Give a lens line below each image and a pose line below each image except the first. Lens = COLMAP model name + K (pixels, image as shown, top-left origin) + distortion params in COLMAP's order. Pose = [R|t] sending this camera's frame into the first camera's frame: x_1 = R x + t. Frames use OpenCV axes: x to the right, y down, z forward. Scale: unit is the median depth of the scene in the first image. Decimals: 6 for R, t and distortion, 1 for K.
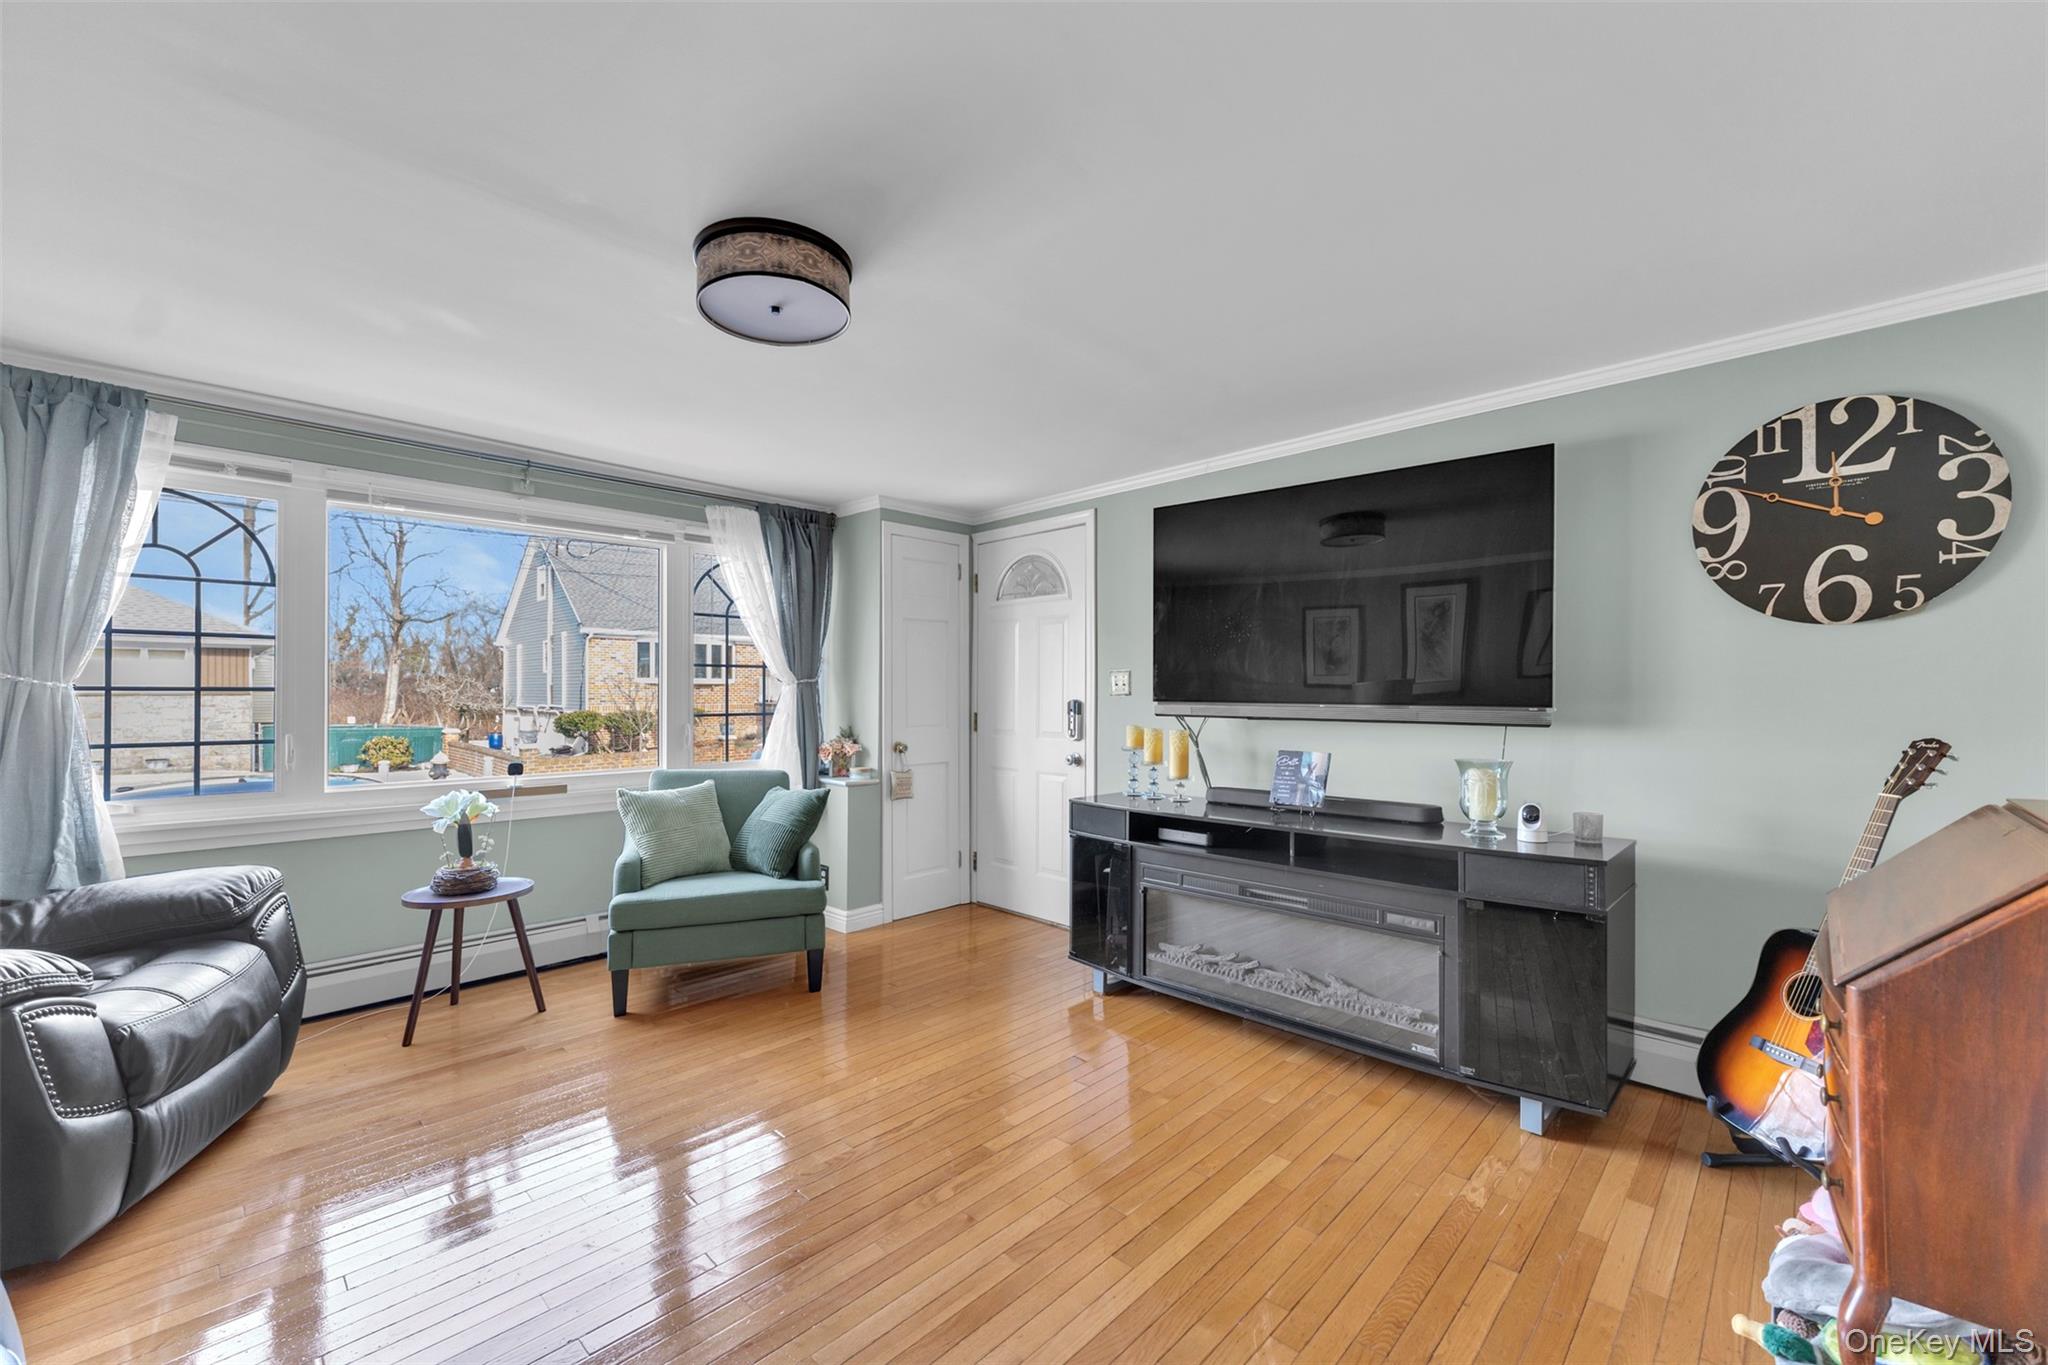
lens RADIAL K [[843.7, 0, 1037.3], [0, 843.7, 691.8], [0, 0, 1]] dist [0.001515, -0.000307]
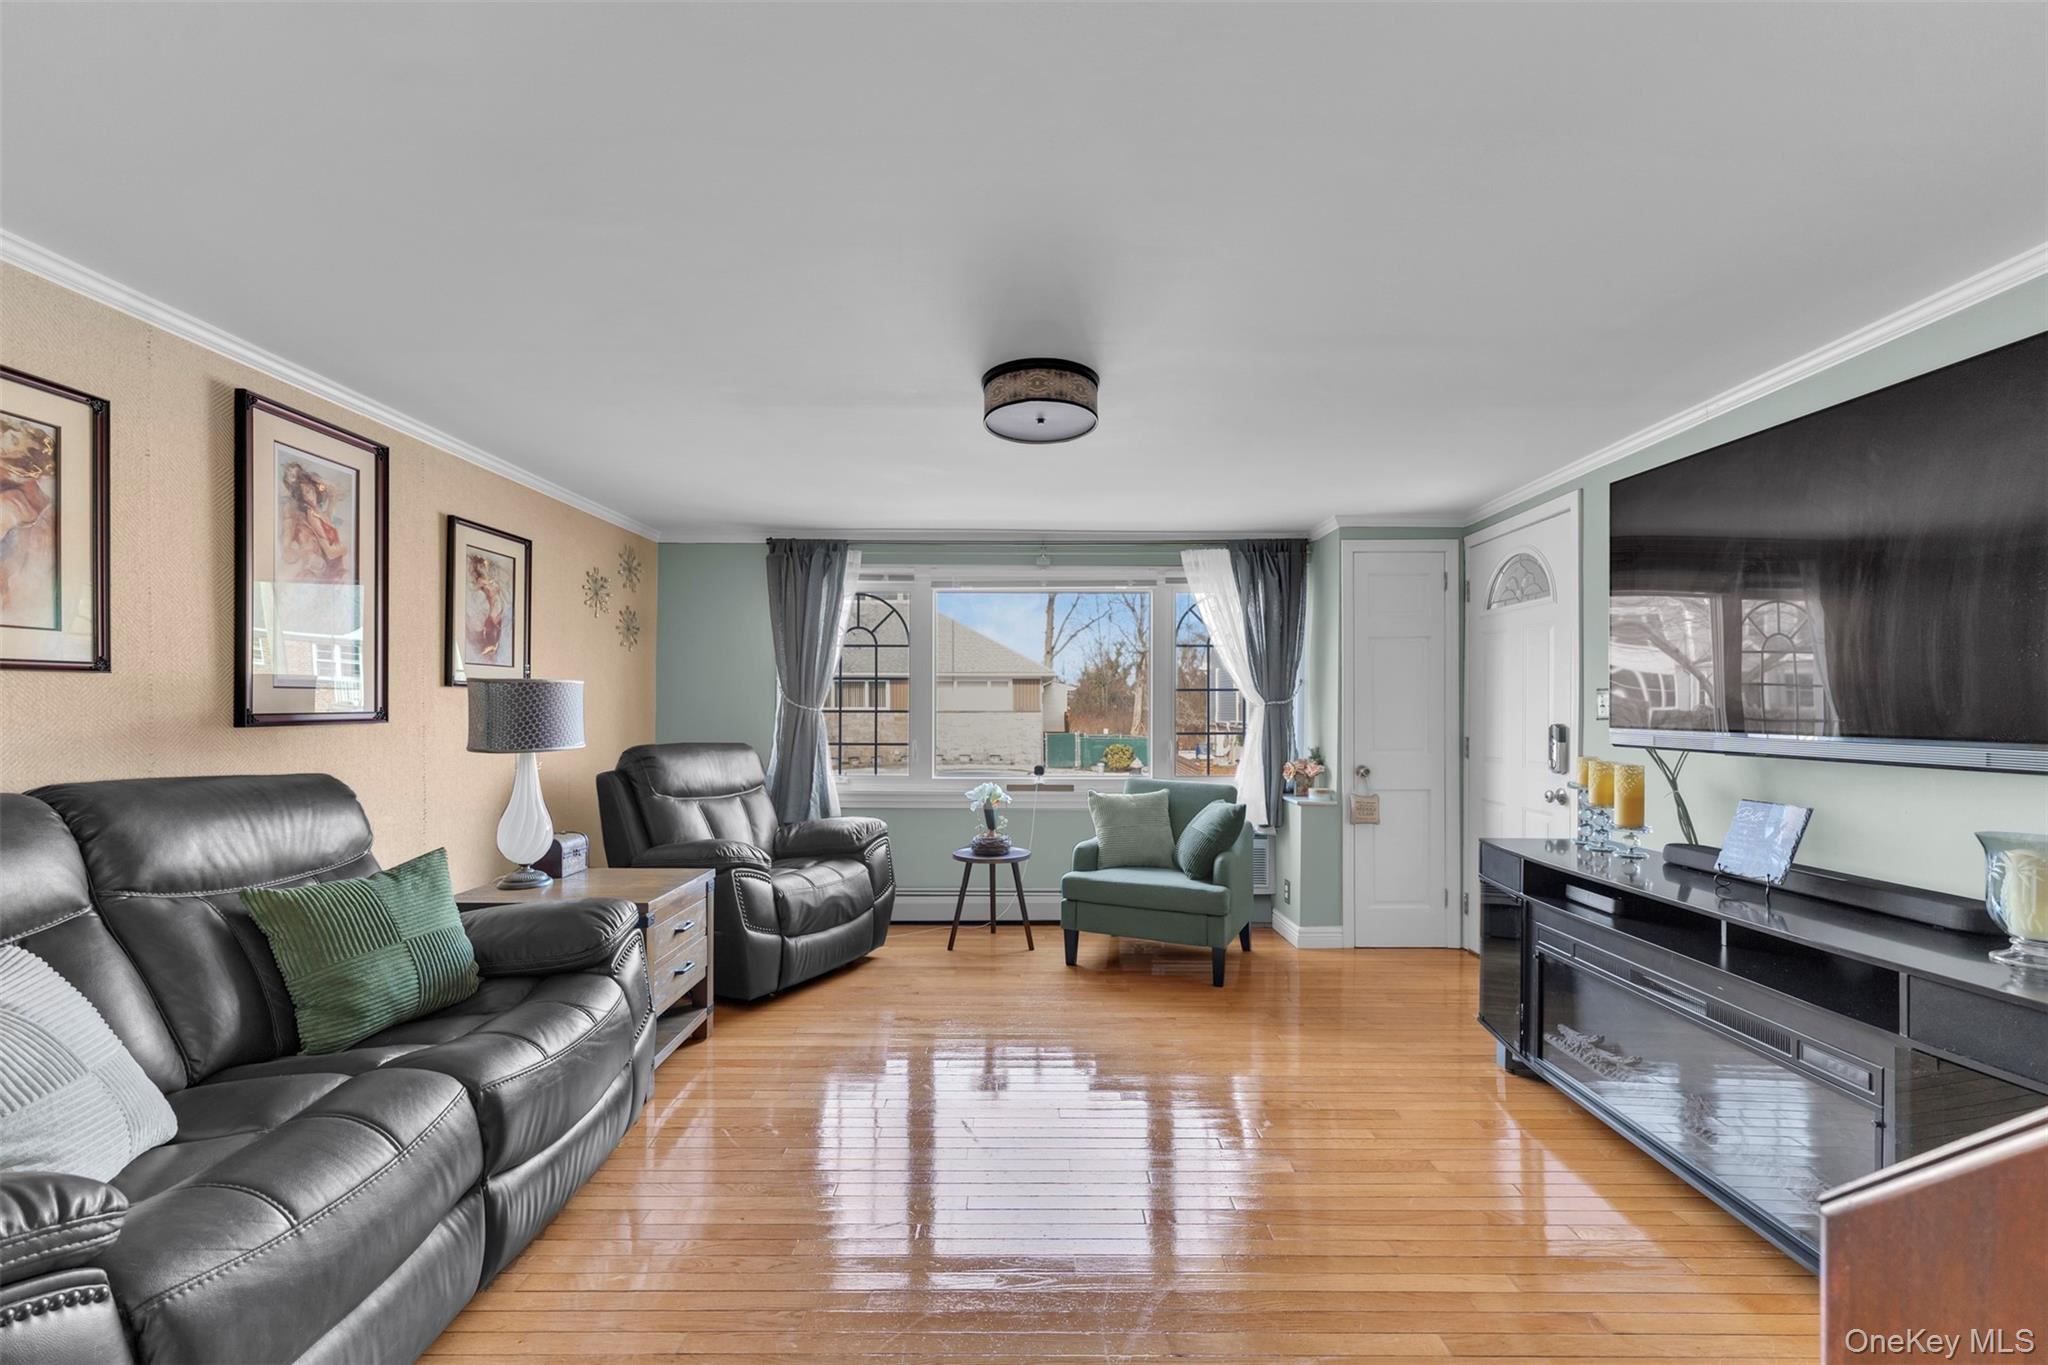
lens RADIAL K [[843.7, 0, 1002.2], [0, 843.7, 709.6], [0, 0, 1]] dist [0.001515, -0.000307]
pose [[0.680371, 0.000187, -0.732868, 0.370601], [0.000228, 1.000000, 0.000467, -0.007122], [0.732868, -0.000485, 0.680371, 0.048486]]
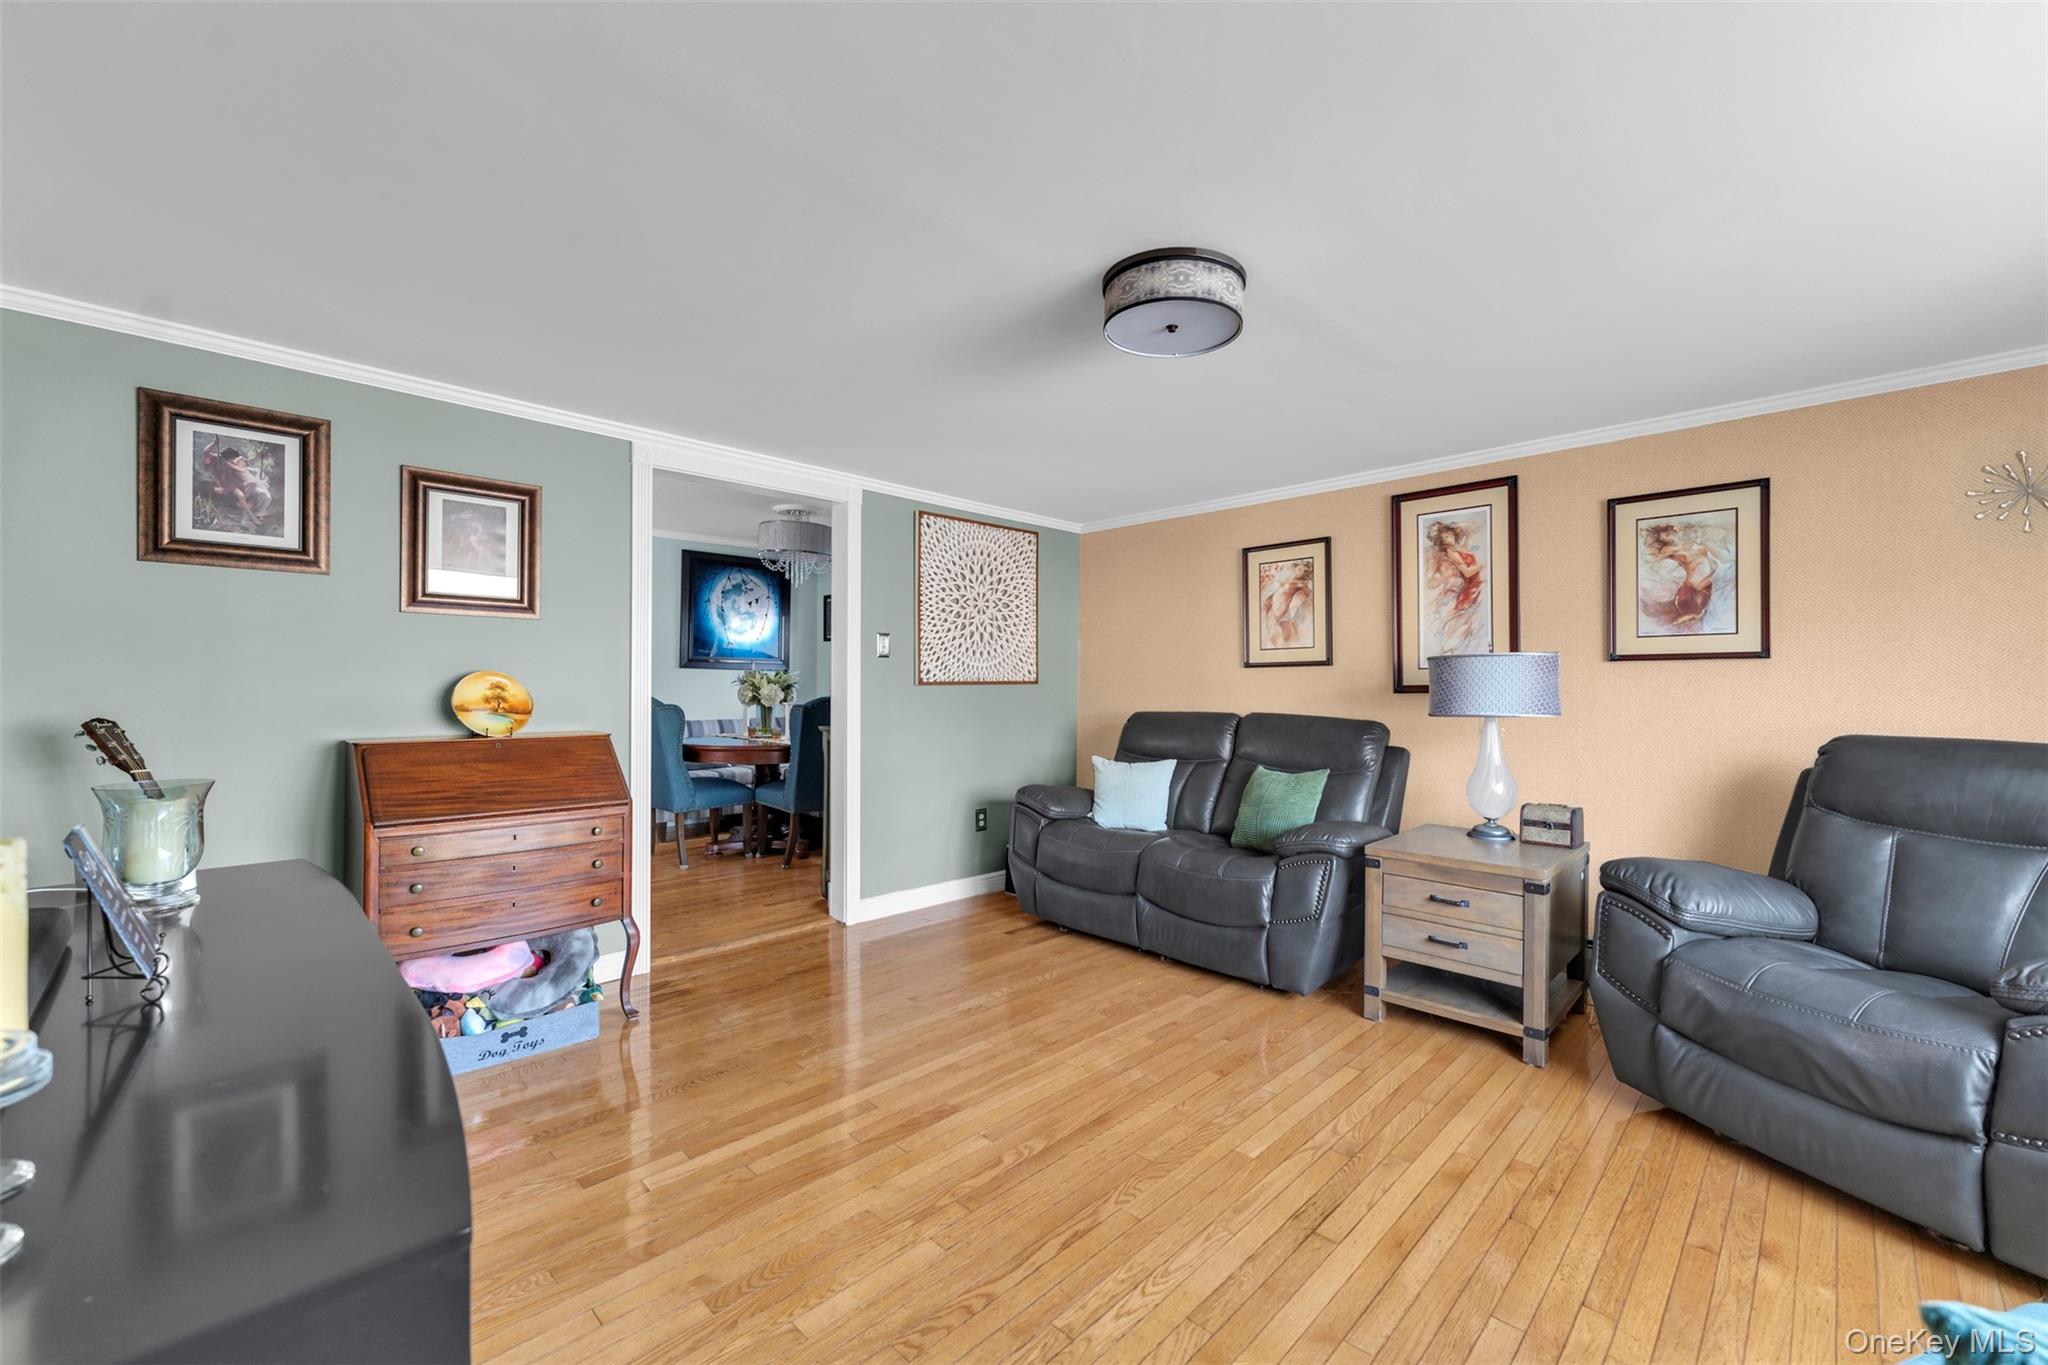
lens RADIAL K [[797.1, 0, 1026.5], [0, 797.1, 680.5], [0, 0, 1]] dist [-0.000362, -0.000016]
pose [[-0.999830, -0.014603, 0.011294, -0.017113], [-0.014792, 0.999750, -0.016780, 0.013481], [-0.011046, -0.016944, -0.999795, 1.062633]]
